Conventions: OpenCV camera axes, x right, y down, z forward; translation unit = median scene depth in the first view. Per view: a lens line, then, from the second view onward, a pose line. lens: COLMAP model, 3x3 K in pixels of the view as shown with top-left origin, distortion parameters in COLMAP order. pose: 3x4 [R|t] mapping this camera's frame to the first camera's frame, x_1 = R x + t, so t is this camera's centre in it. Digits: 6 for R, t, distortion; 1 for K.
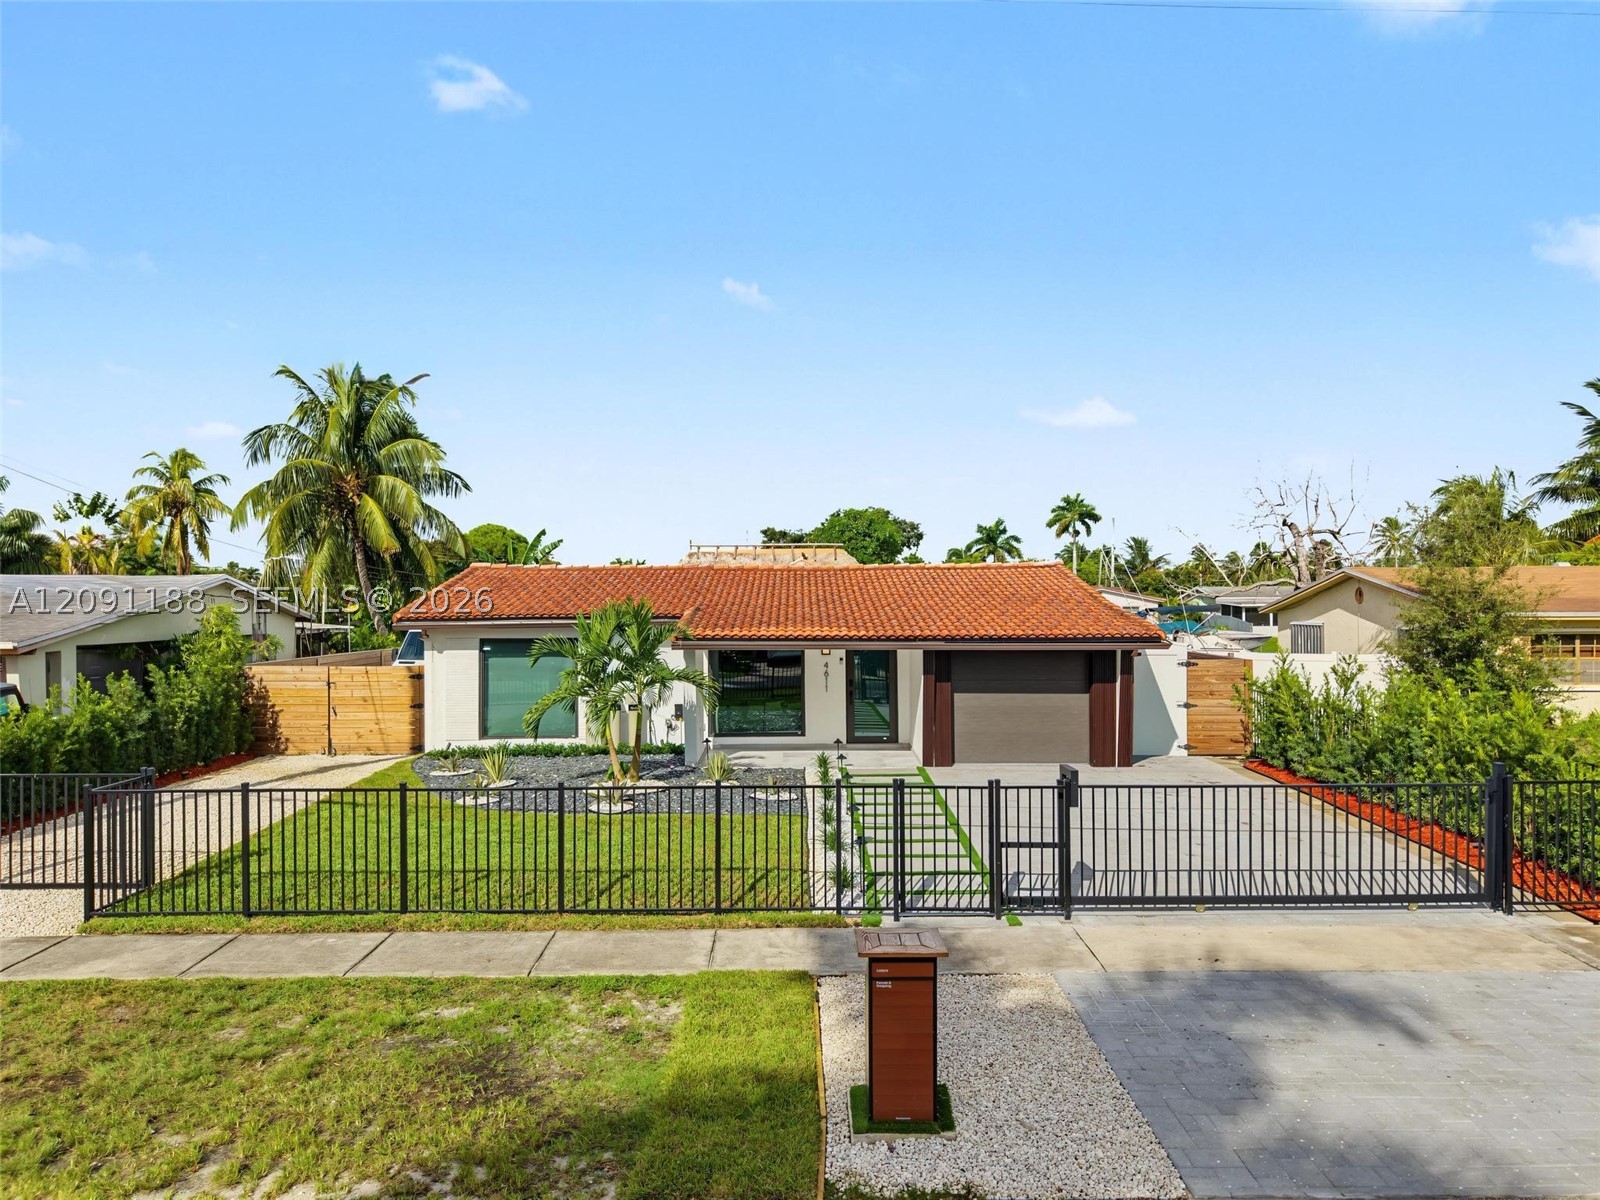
lens RADIAL K [[1072.9, 0, 798.4], [0, 1072.9, 604.3], [0, 0, 1]] dist [0.056434, -0.085816]
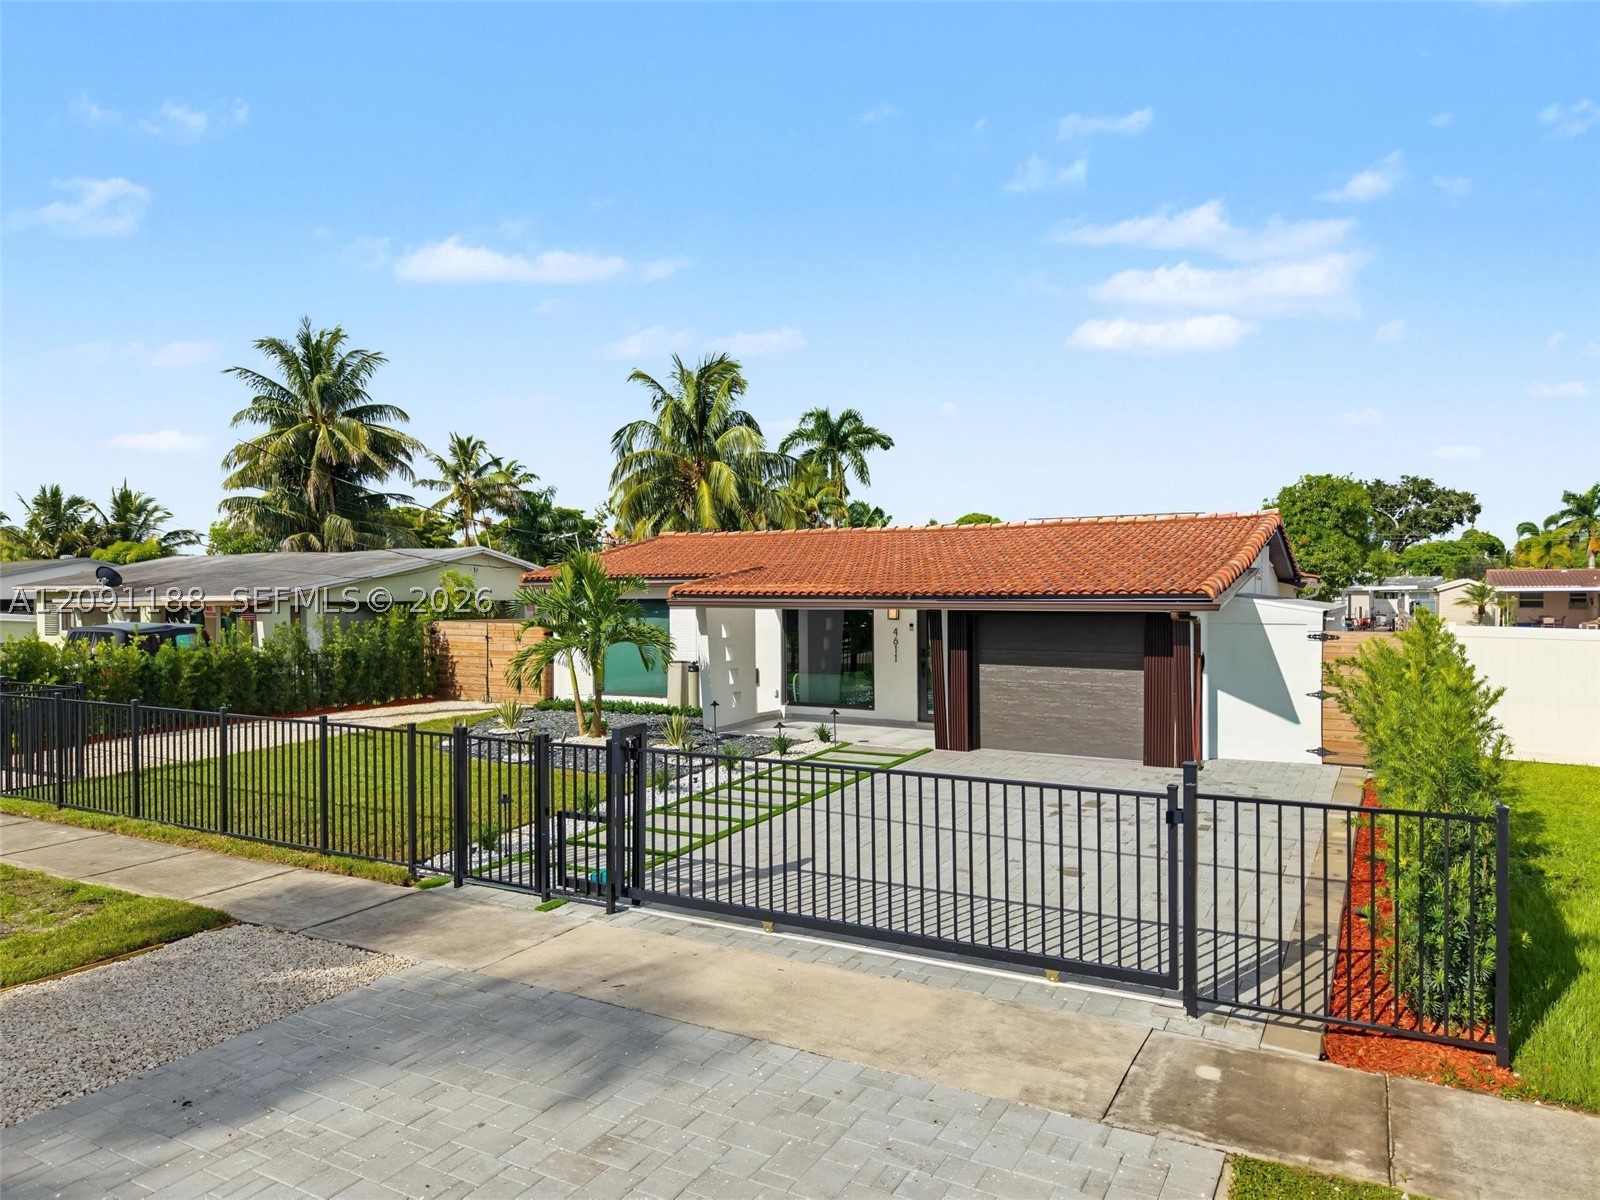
lens RADIAL K [[1082.2, 0, 798.2], [0, 1082.2, 504.9], [0, 0, 1]] dist [-0.001155, -0.082818]
pose [[0.866748, -0.038170, -0.497284, 0.406257], [-0.004552, 0.996420, -0.084416, 0.028648], [0.498726, 0.075431, 0.863471, 0.183869]]
